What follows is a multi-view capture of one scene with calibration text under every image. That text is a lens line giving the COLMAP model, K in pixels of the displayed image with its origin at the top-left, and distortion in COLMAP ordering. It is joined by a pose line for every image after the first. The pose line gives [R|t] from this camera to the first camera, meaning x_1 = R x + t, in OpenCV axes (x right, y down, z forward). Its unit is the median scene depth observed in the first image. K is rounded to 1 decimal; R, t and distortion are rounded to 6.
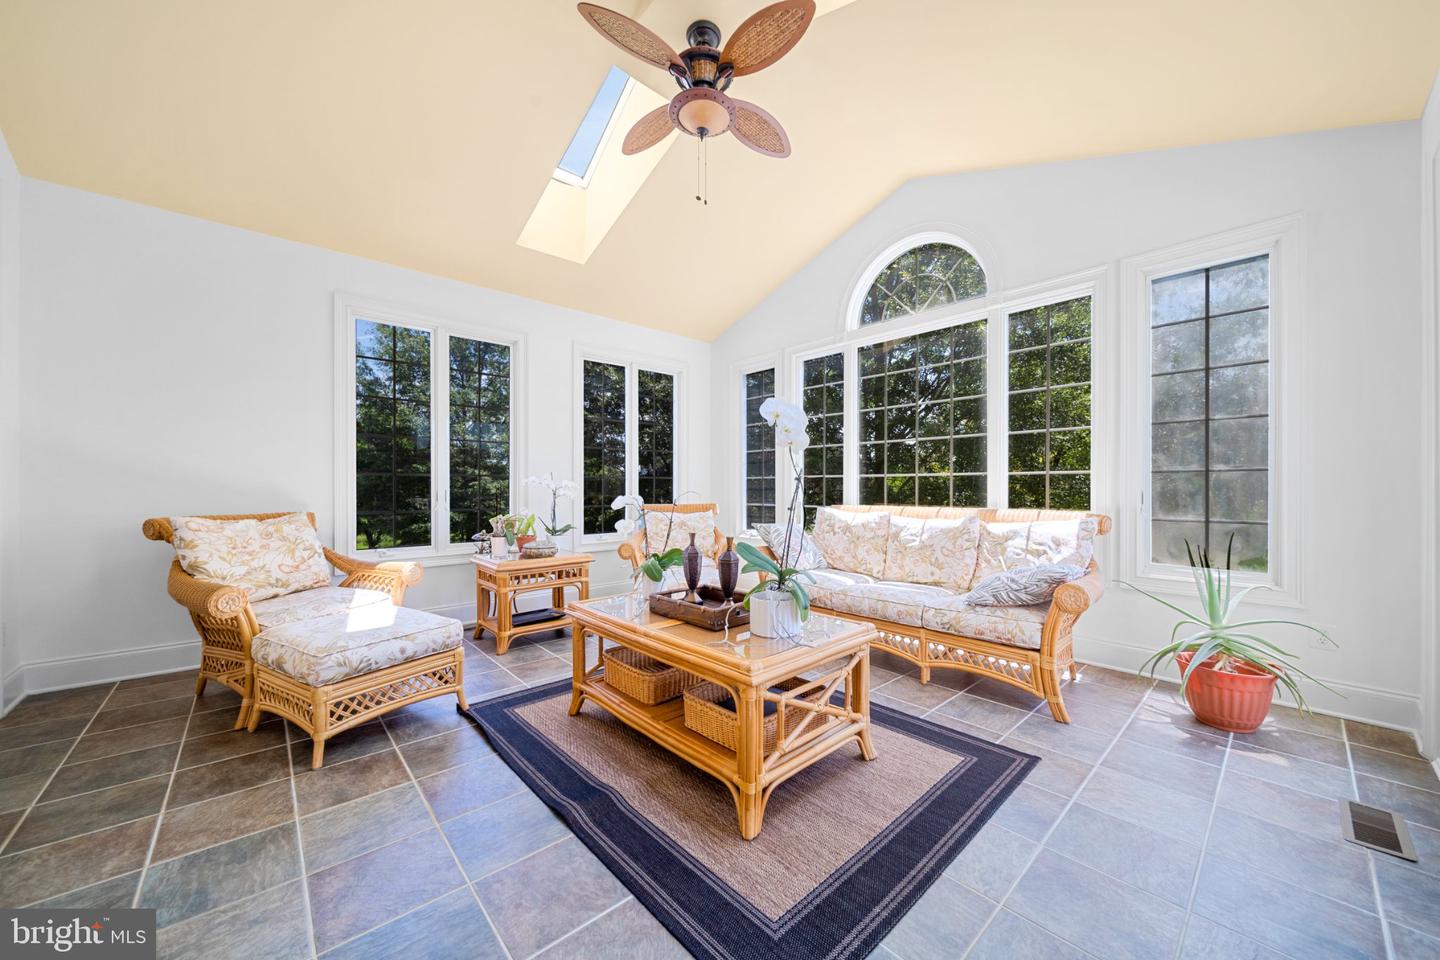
lens RADIAL K [[517.2, 0, 721.8], [0, 517.2, 486.9], [0, 0, 1]] dist [0.003263, 0.000094]
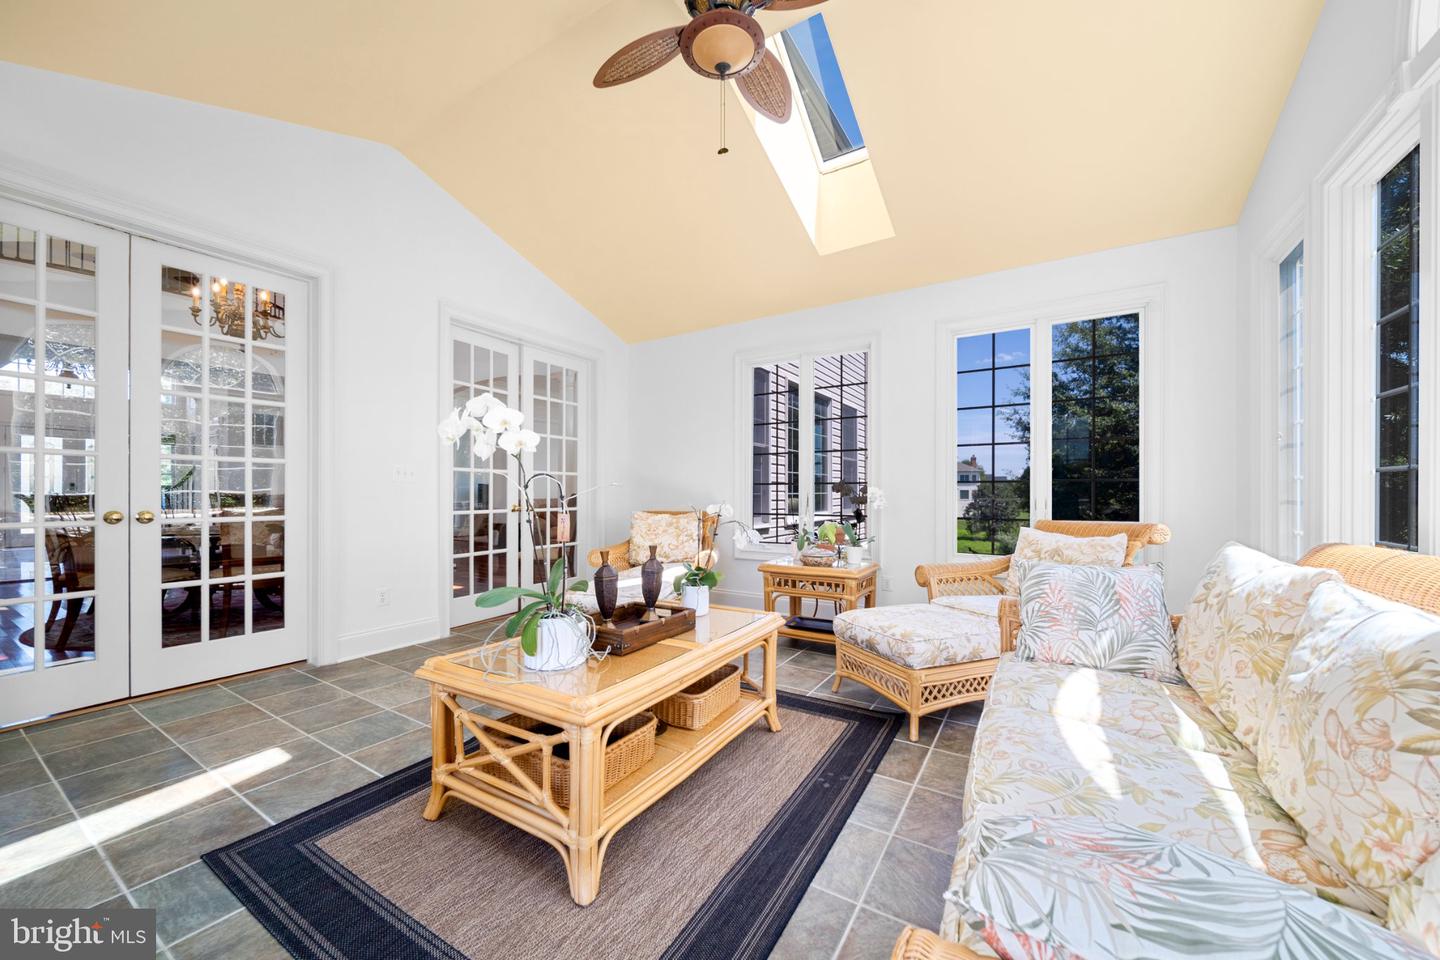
lens RADIAL K [[517.2, 0, 719.9], [0, 517.2, 493.4], [0, 0, 1]] dist [0.003263, 0.000094]
pose [[0.282270, 0.001312, -0.959334, 0.395279], [-0.000396, 0.999999, 0.001252, -0.002497], [0.959335, 0.000027, 0.282270, 0.395659]]
